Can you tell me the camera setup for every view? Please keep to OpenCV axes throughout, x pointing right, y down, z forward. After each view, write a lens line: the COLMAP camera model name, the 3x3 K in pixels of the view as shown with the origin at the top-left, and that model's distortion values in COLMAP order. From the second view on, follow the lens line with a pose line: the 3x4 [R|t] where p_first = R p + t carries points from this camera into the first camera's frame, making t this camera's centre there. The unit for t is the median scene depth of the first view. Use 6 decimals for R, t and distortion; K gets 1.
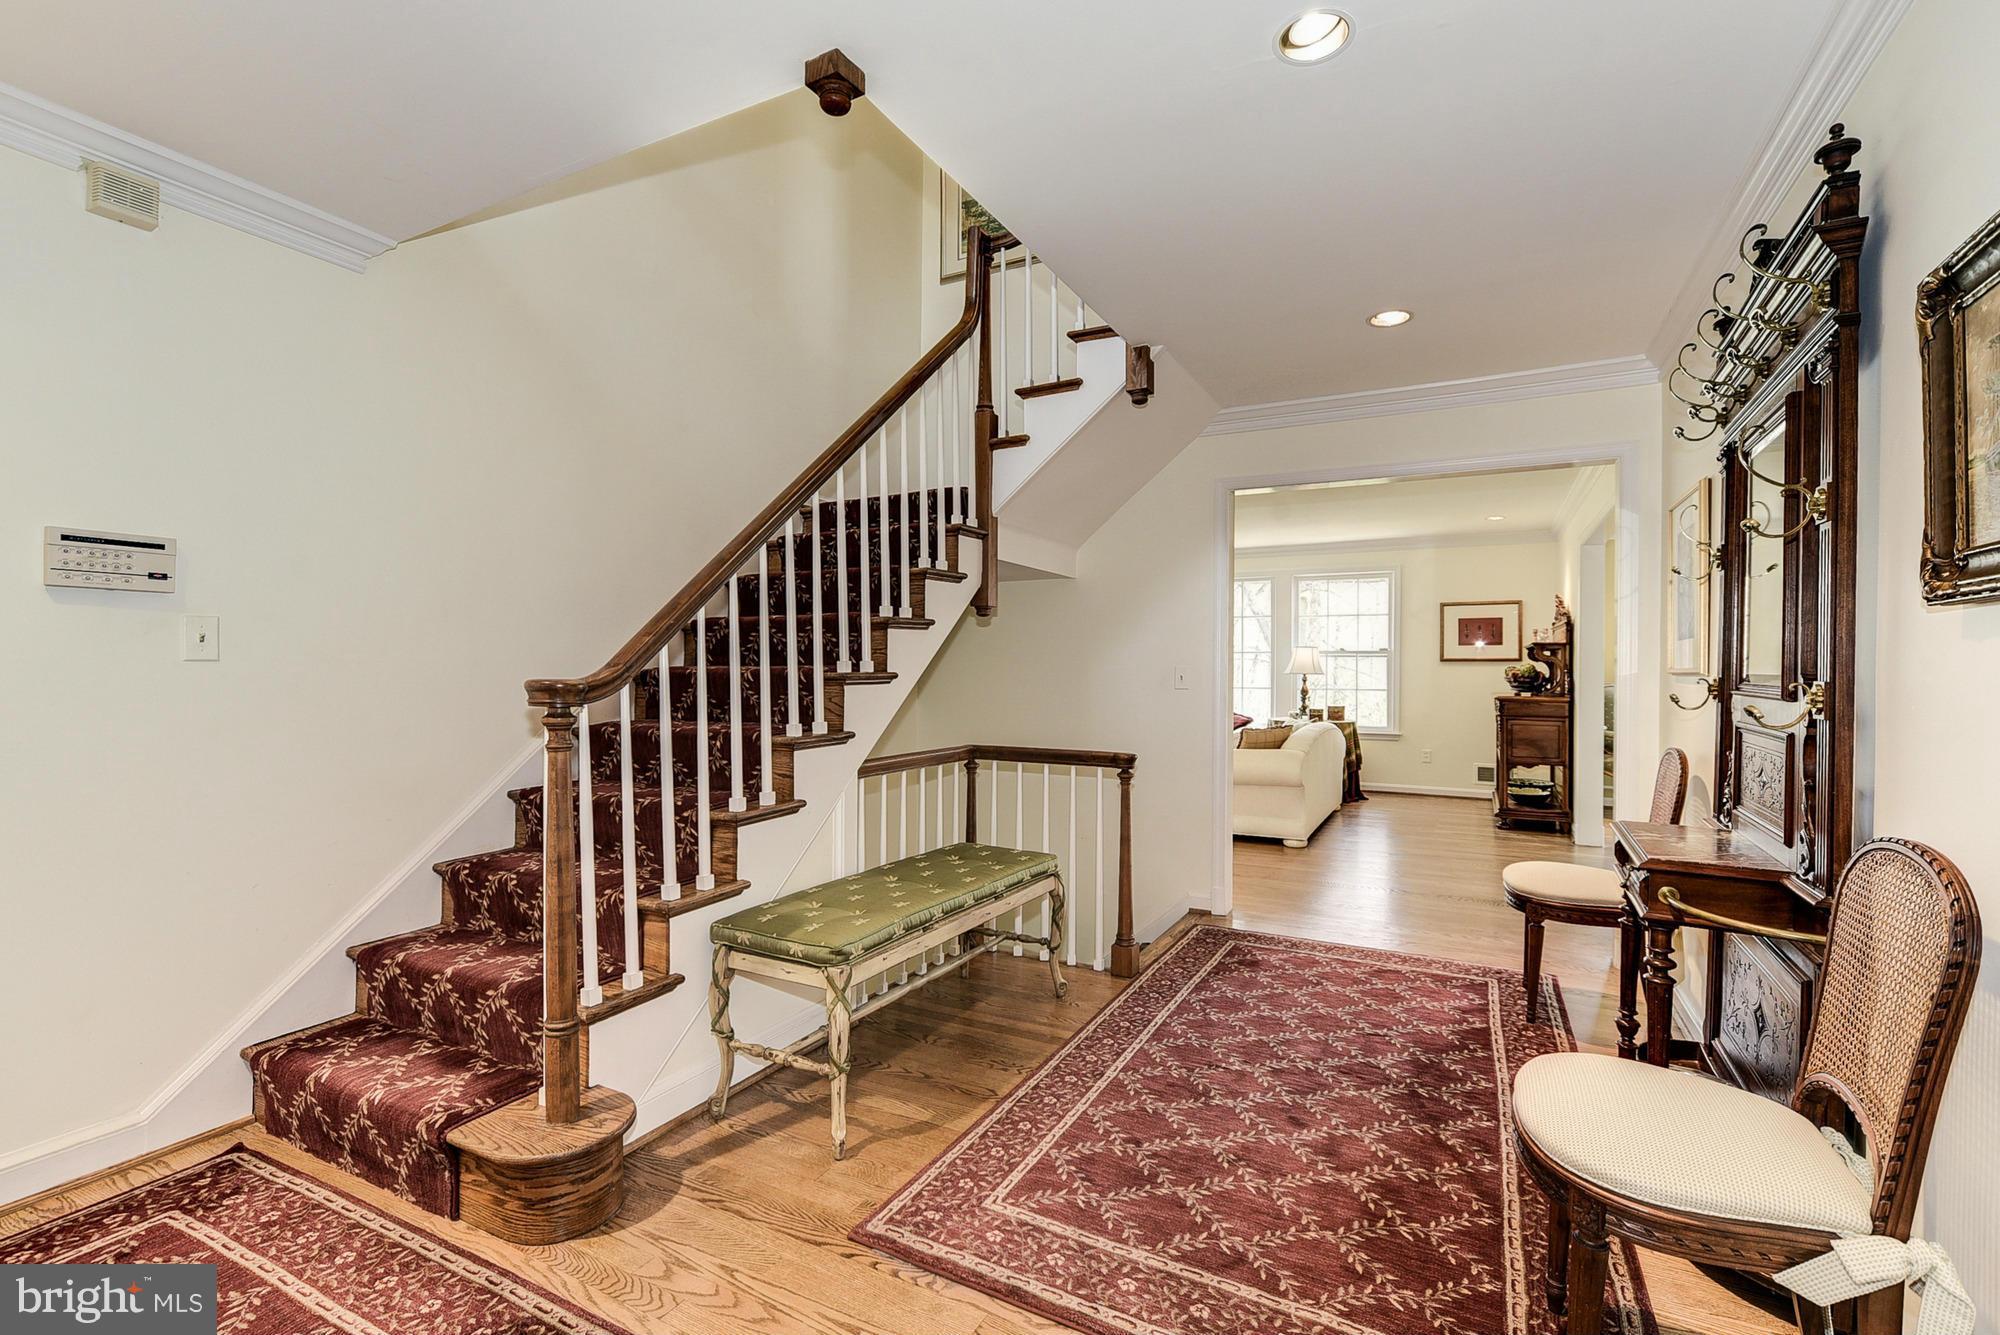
lens RADIAL K [[907.1, 0, 1000.2], [0, 907.1, 671.6], [0, 0, 1]] dist [0.002295, 0.000157]
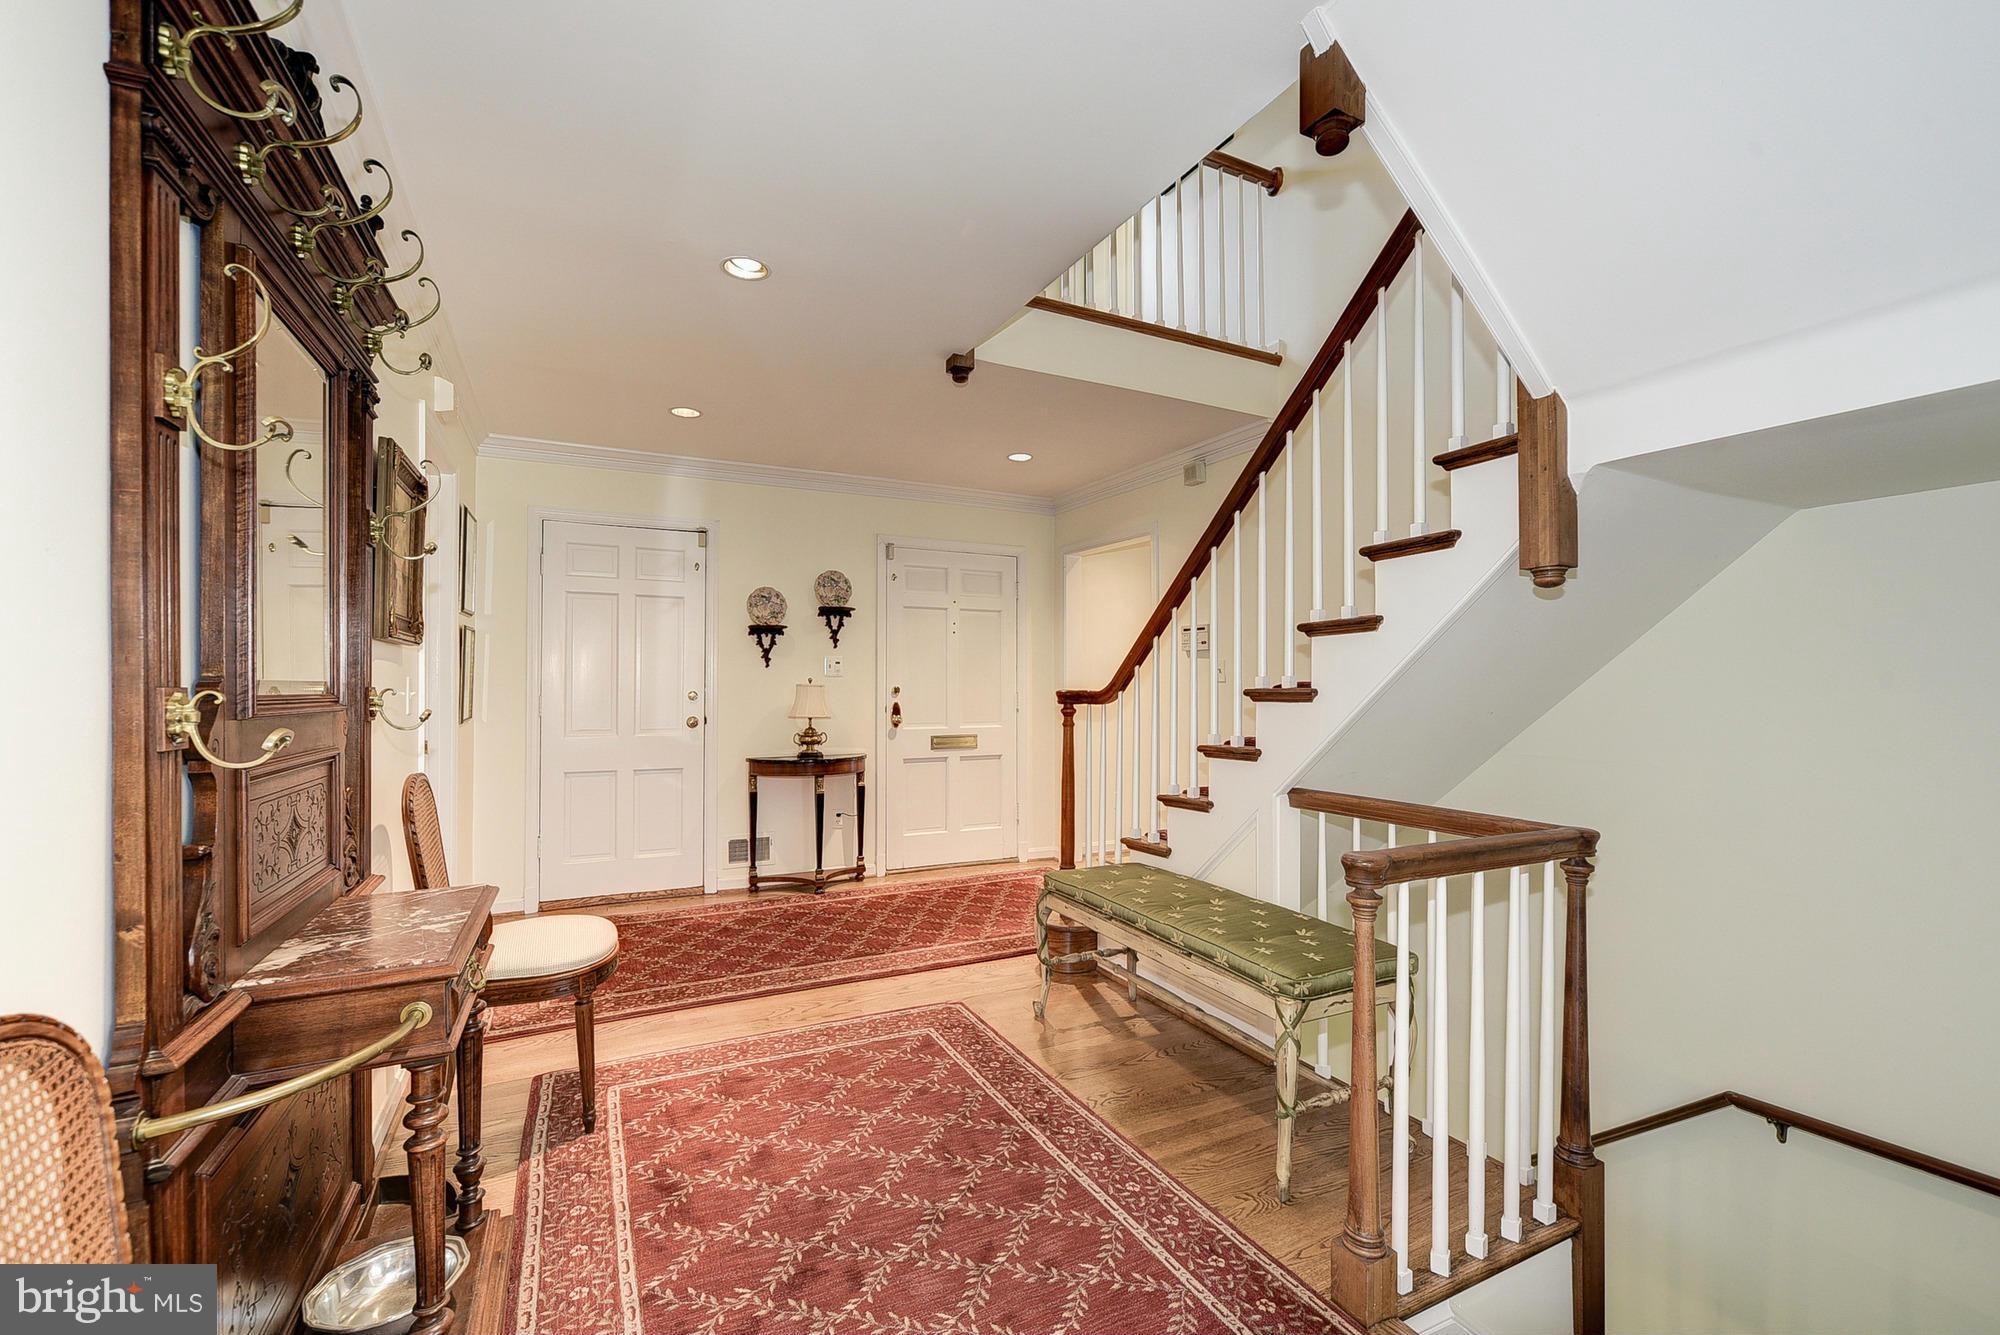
lens RADIAL K [[849.0, 0, 997.3], [0, 849.0, 670.0], [0, 0, 1]] dist [-0.006945, 0.001927]
pose [[-0.569459, 0.004701, -0.822006, 1.077822], [0.001480, 0.999988, 0.004694, -0.058521], [0.822018, 0.001456, -0.569459, 1.819298]]
